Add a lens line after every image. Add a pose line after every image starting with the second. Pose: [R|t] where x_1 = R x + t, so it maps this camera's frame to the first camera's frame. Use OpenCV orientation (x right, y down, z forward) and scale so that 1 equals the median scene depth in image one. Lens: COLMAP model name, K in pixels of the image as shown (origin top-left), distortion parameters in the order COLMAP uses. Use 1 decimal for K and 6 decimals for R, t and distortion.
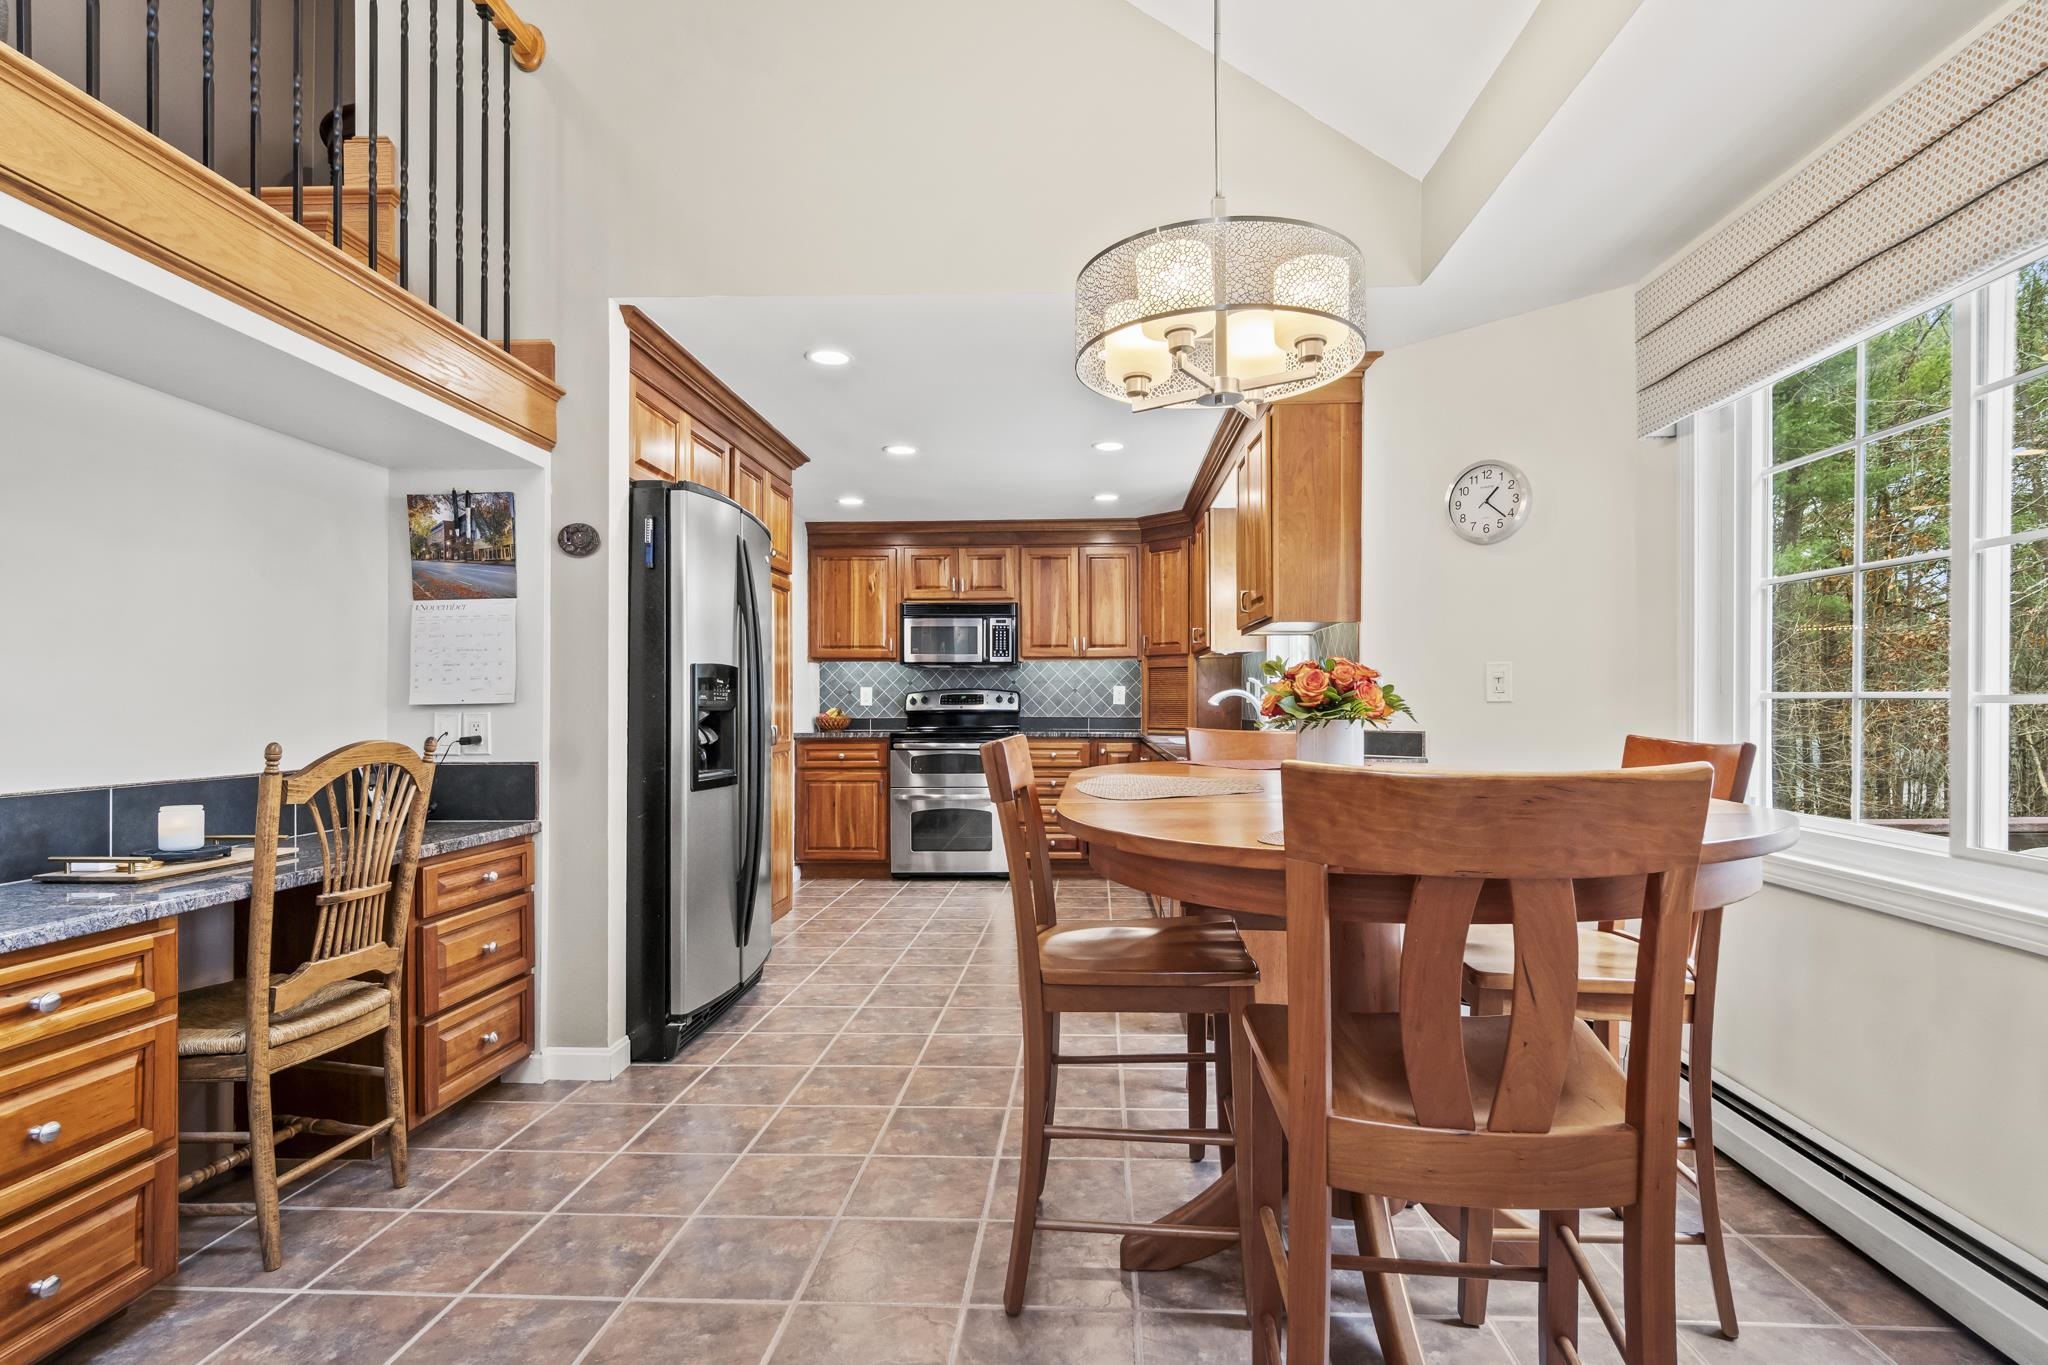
lens RADIAL K [[1014.8, 0, 1039.1], [0, 1014.8, 690.8], [0, 0, 1]] dist [0.001701, 0.001720]
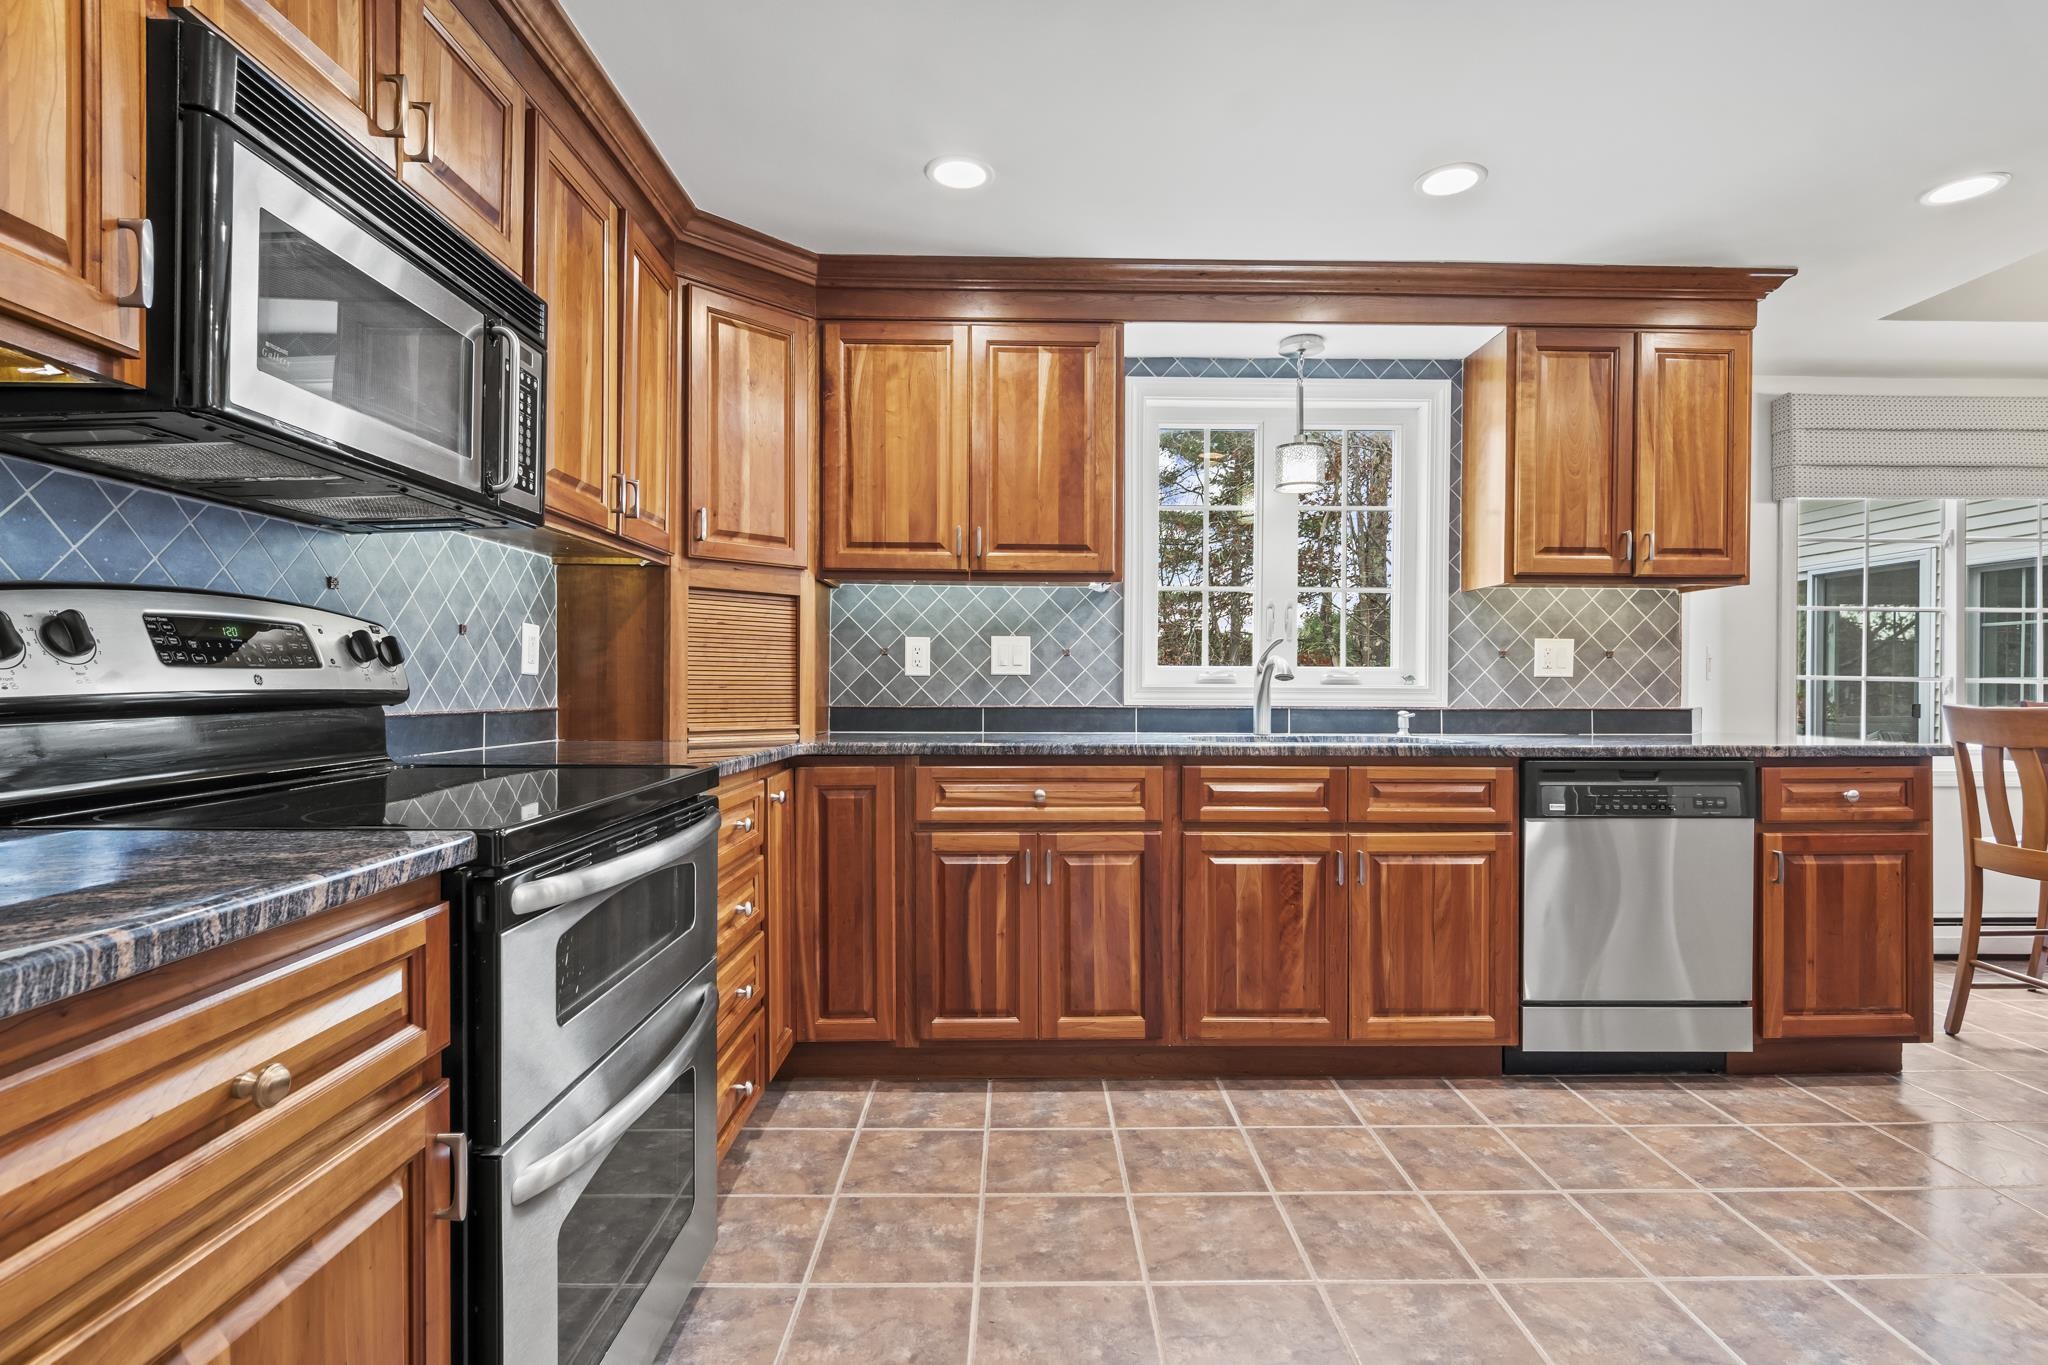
lens RADIAL K [[1010.0, 0, 1012.2], [0, 1010.0, 694.1], [0, 0, 1]] dist [-0.001709, -0.000340]
pose [[-0.062039, -0.008231, 0.998040, -0.310133], [-0.017572, 0.999820, 0.007154, 0.015642], [-0.997919, -0.017093, -0.062172, 0.896569]]
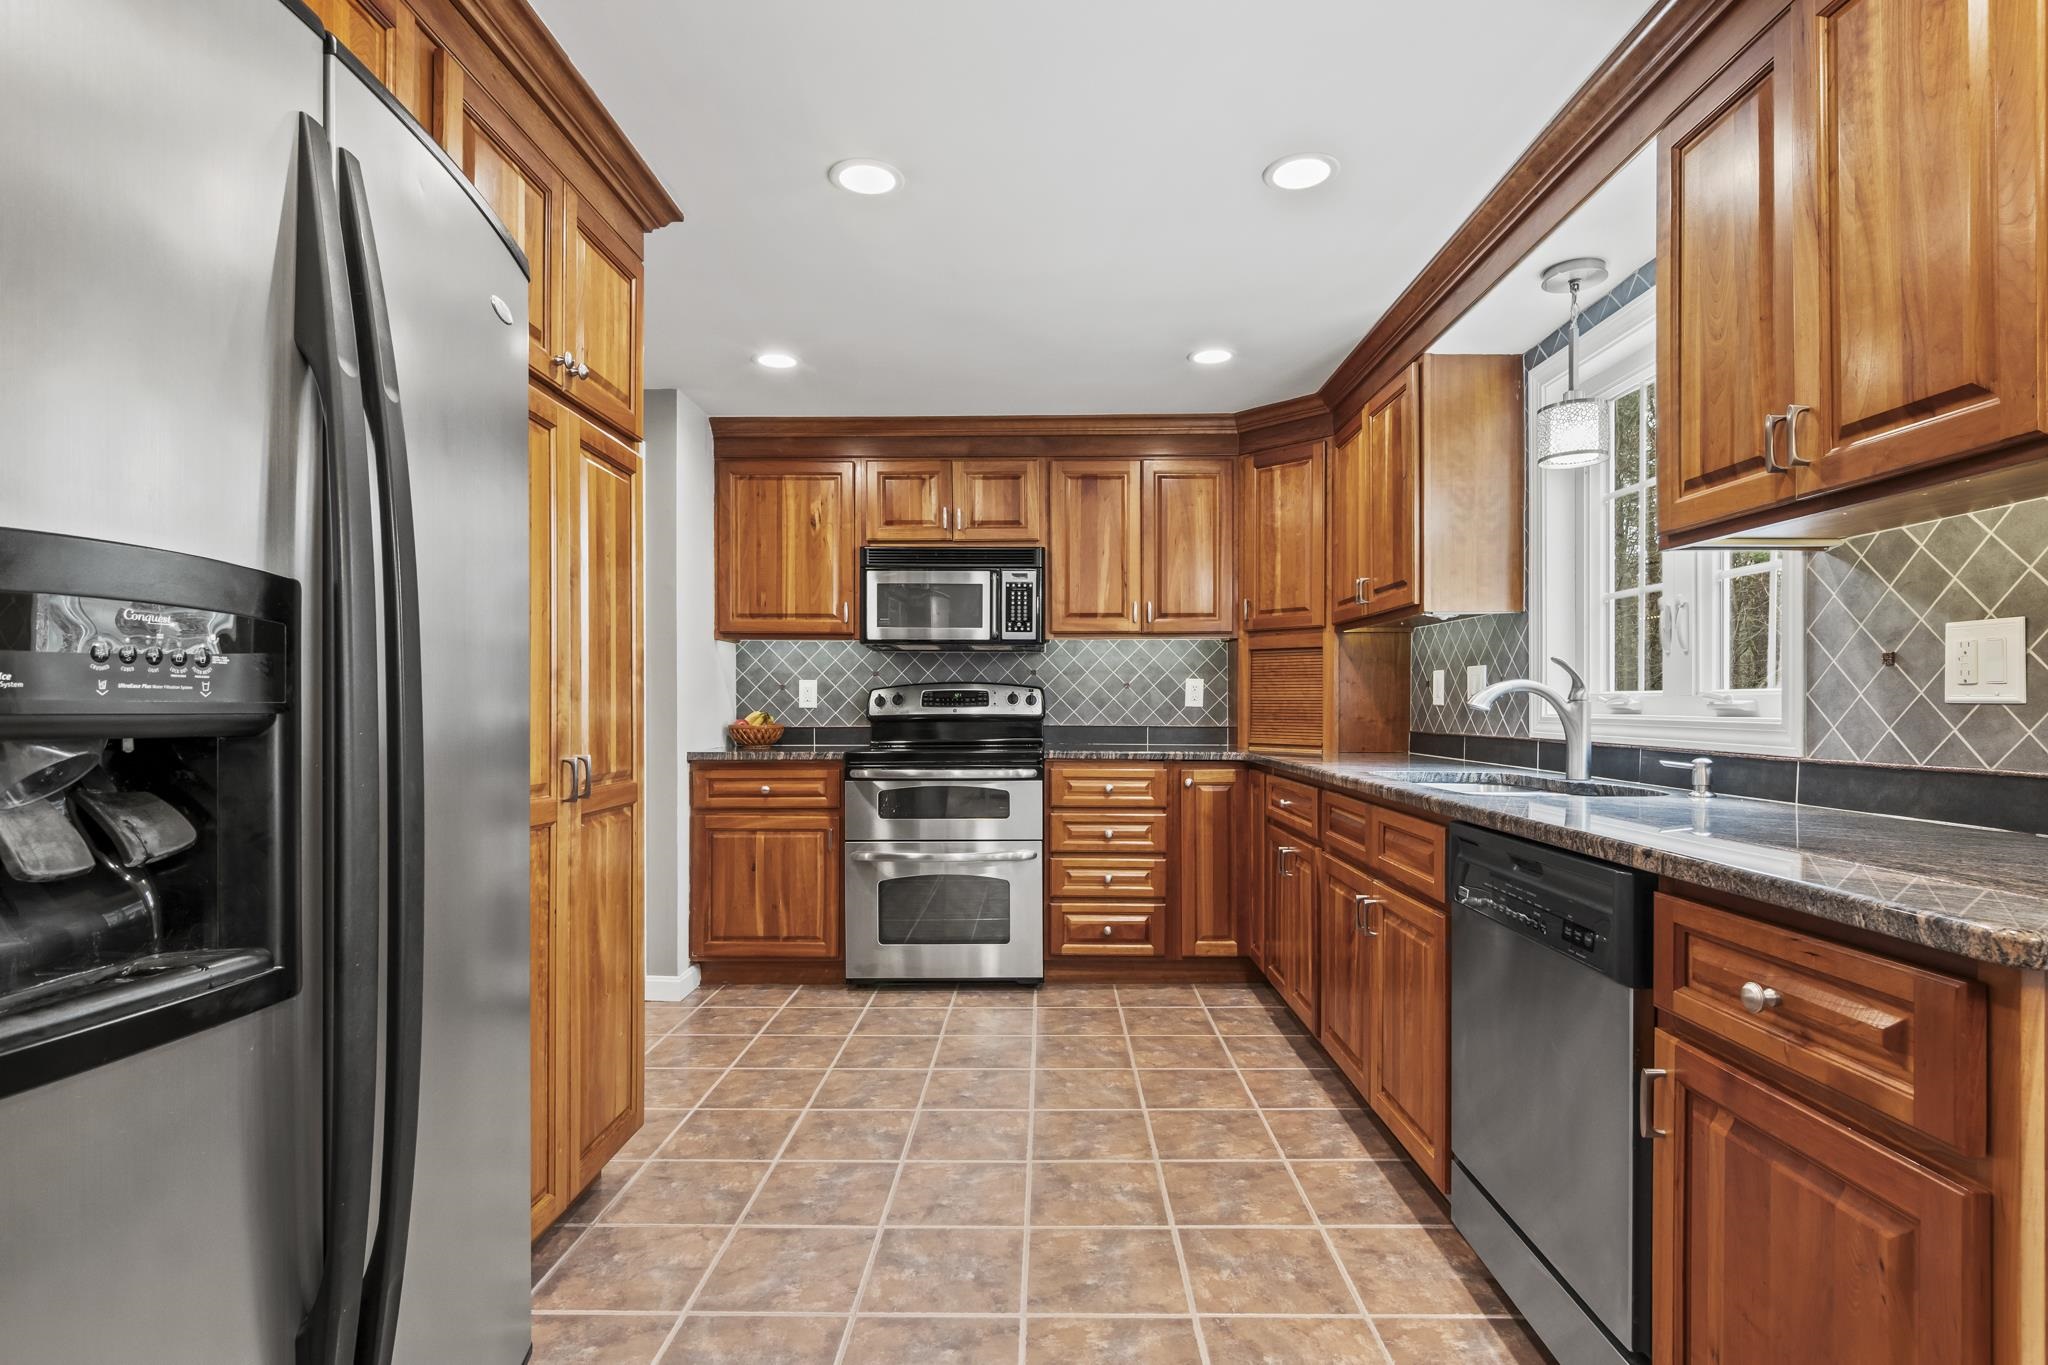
lens RADIAL K [[984.7, 0, 1020.3], [0, 984.7, 705.0], [0, 0, 1]] dist [-0.000924, -0.000214]
pose [[0.999542, 0.001782, 0.030215, -0.055941], [-0.002204, 0.999900, 0.013942, 0.003894], [-0.030187, -0.014003, 0.999446, 0.384600]]
